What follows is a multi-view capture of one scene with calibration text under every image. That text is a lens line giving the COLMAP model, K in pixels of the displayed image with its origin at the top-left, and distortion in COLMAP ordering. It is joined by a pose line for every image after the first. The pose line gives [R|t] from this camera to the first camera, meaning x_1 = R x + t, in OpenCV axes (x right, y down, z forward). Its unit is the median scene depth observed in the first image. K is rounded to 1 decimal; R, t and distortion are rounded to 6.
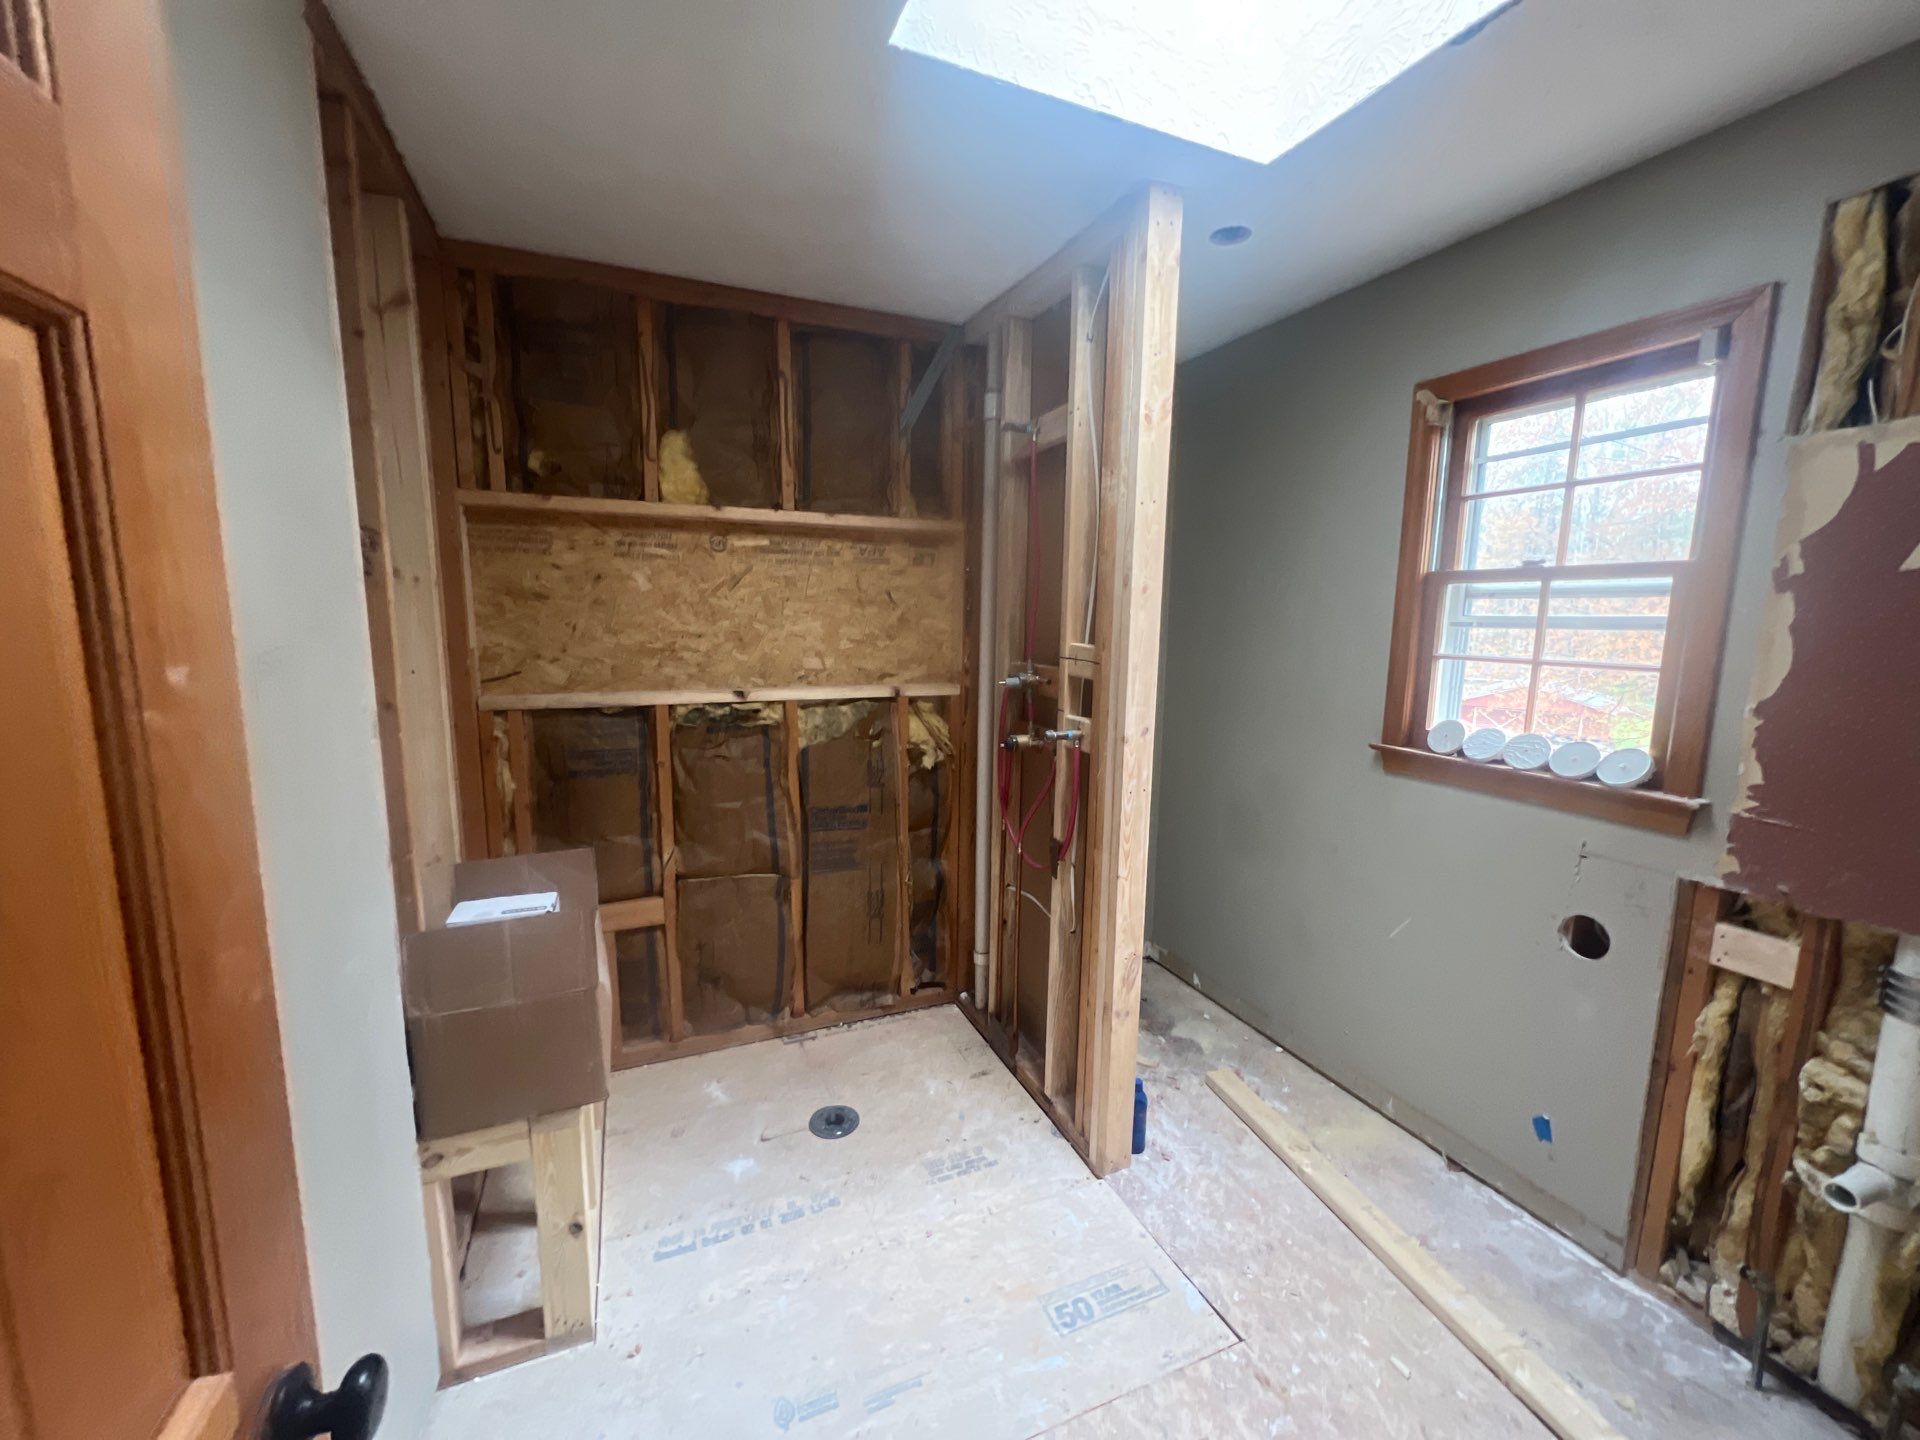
lens RADIAL K [[769.3, 0, 958.3], [0, 769.3, 725.0], [0, 0, 1]] dist [0.000220, 0.000099]
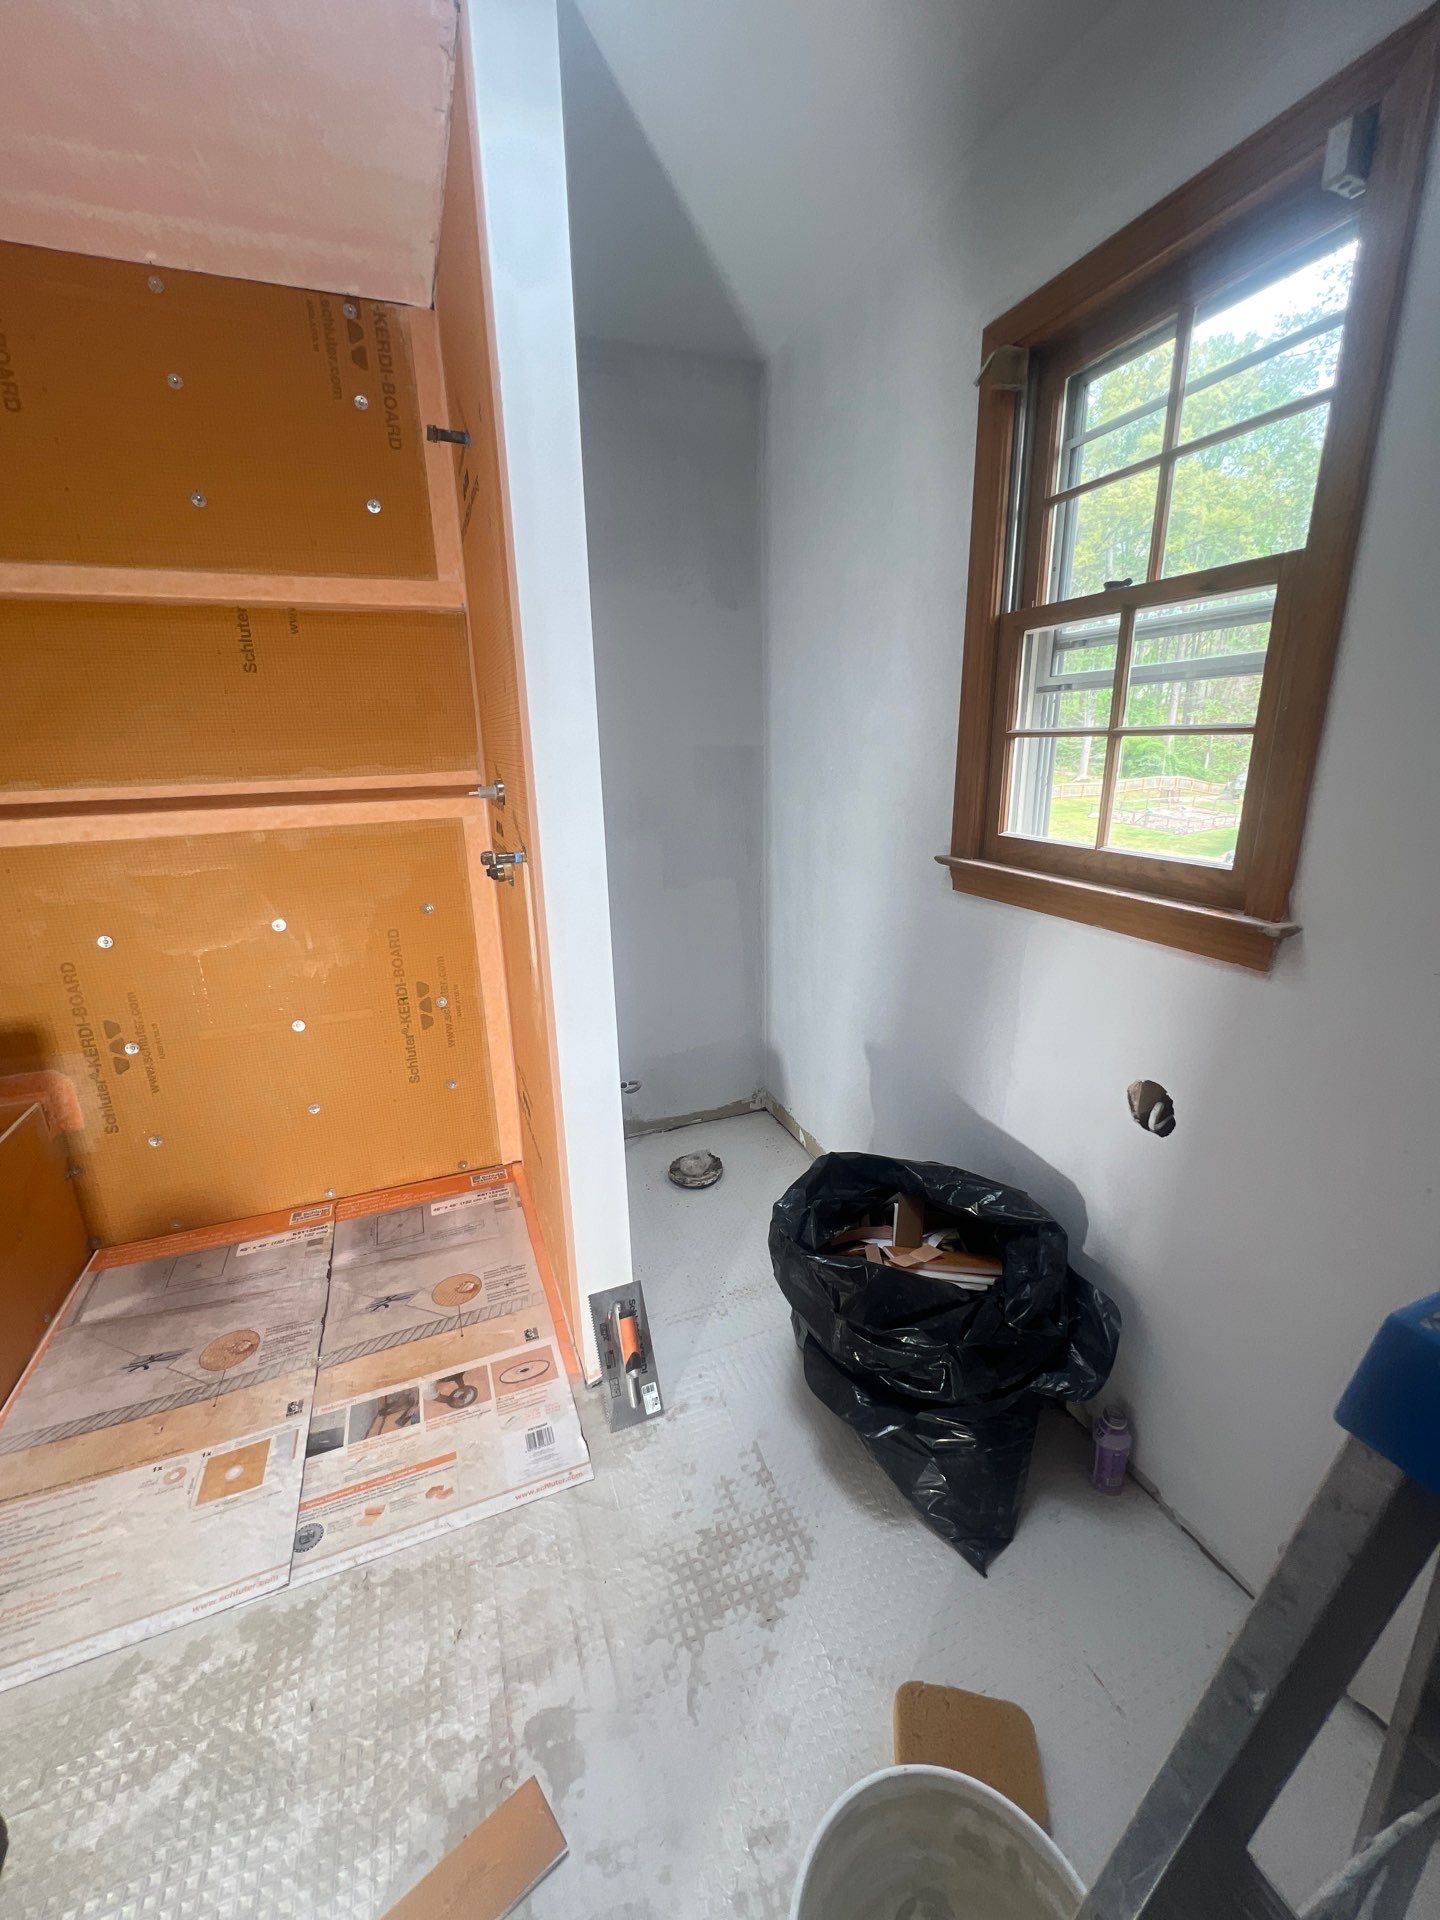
lens RADIAL K [[769.3, 0, 729.7], [0, 769.3, 954.1], [0, 0, 1]] dist [0.000220, 0.000099]
pose [[0.999367, -0.021843, -0.028089, 0.363313], [0.025454, 0.990467, 0.135377, 0.012234], [0.024865, -0.136006, 0.990396, 0.230037]]
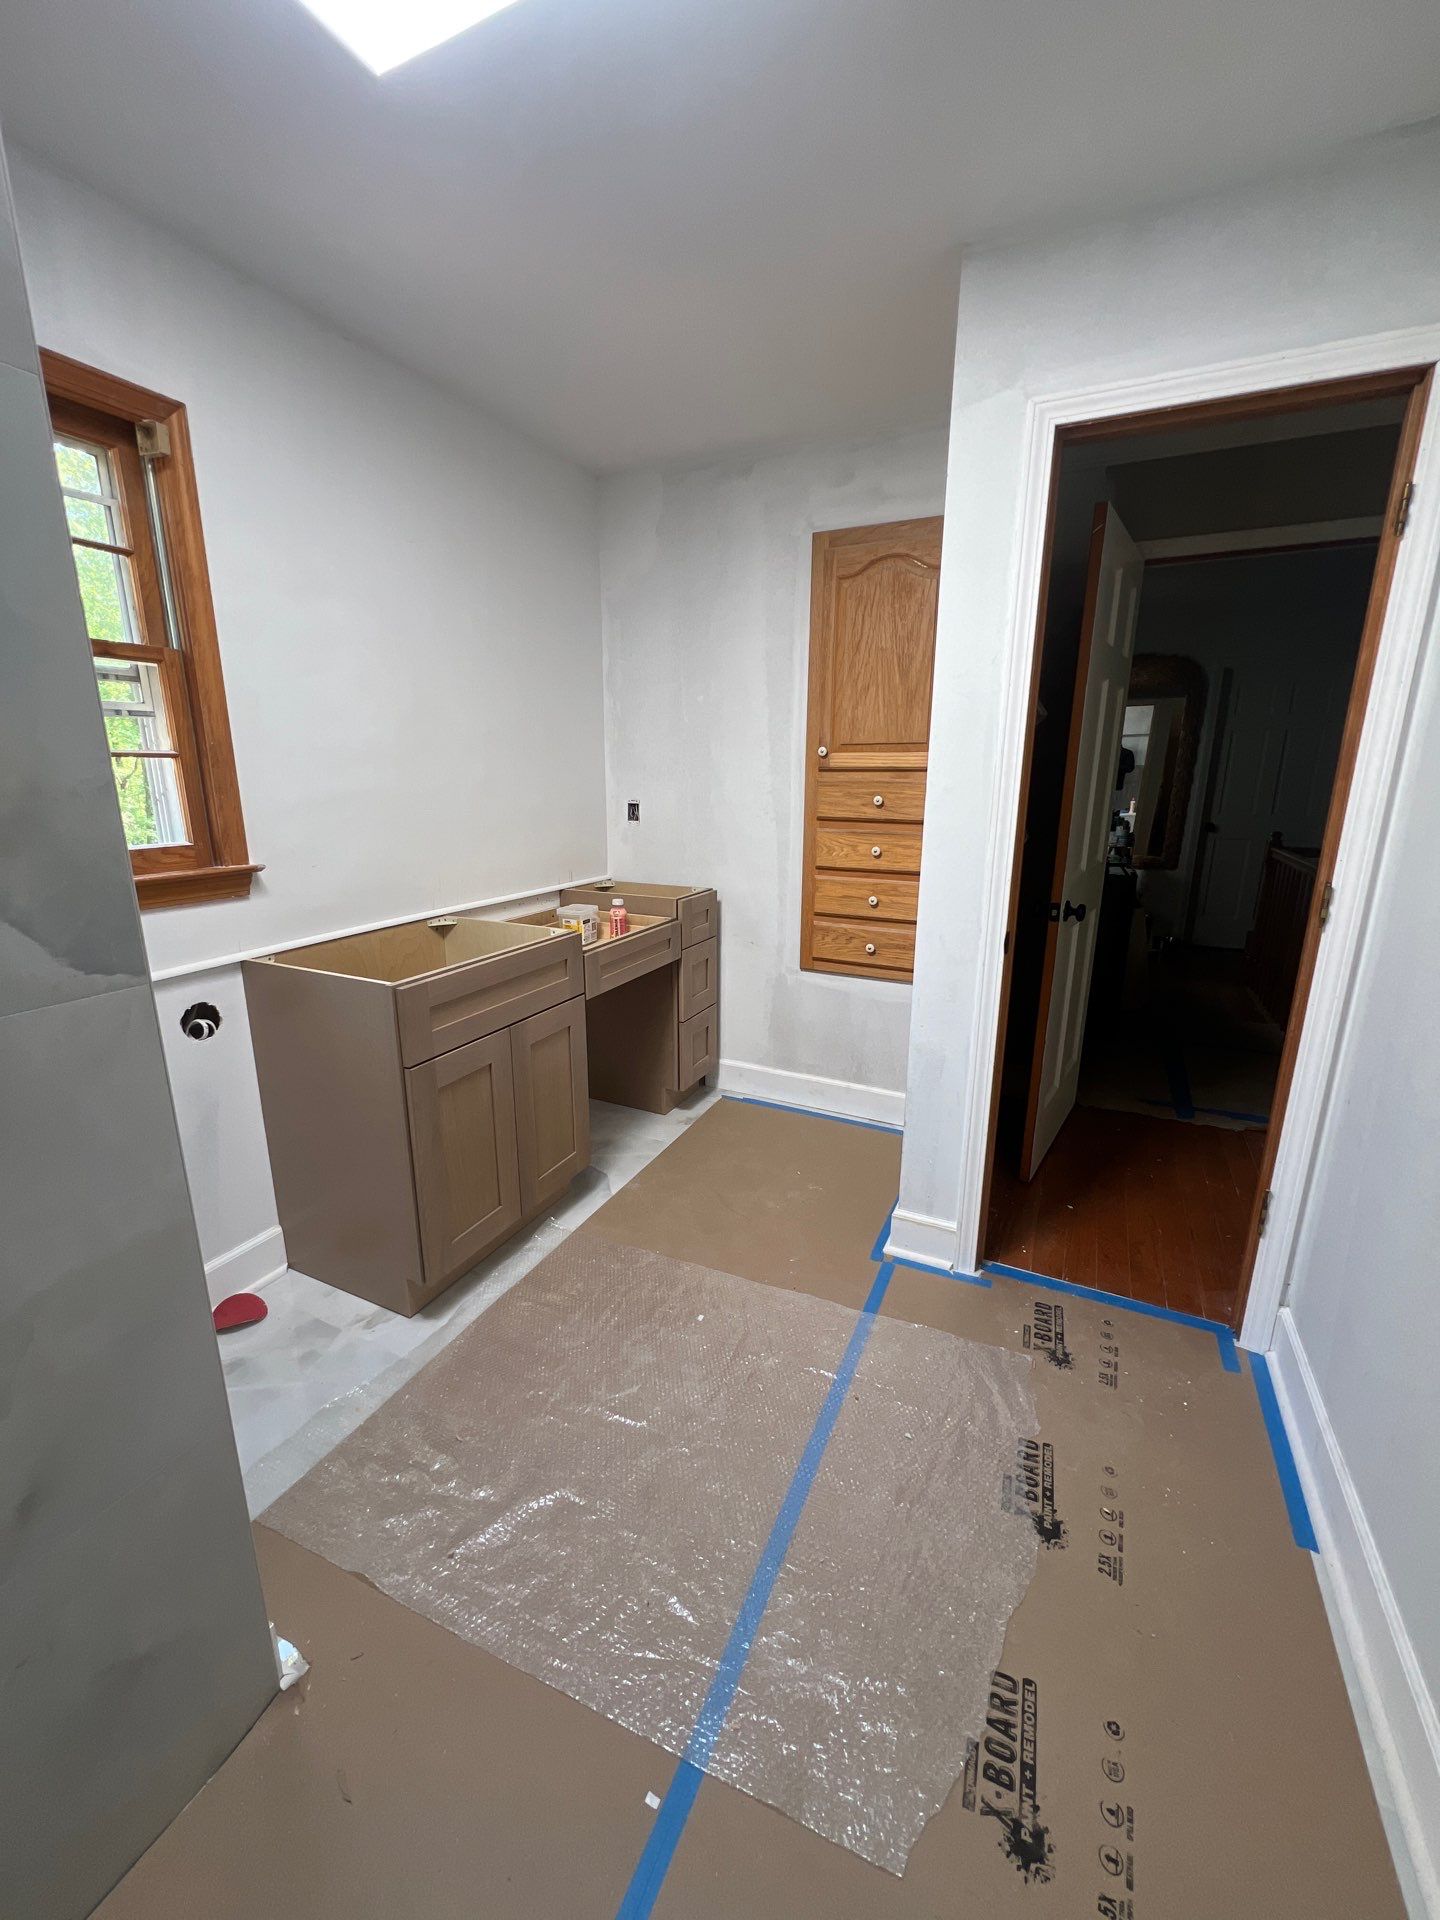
lens RADIAL K [[769.3, 0, 736.5], [0, 769.3, 956.2], [0, 0, 1]] dist [0.000220, 0.000099]
pose [[-0.676954, -0.191899, 0.710569, -0.308978], [0.083035, 0.939339, 0.332789, -0.079469], [-0.731326, 0.284285, -0.619955, 0.893470]]
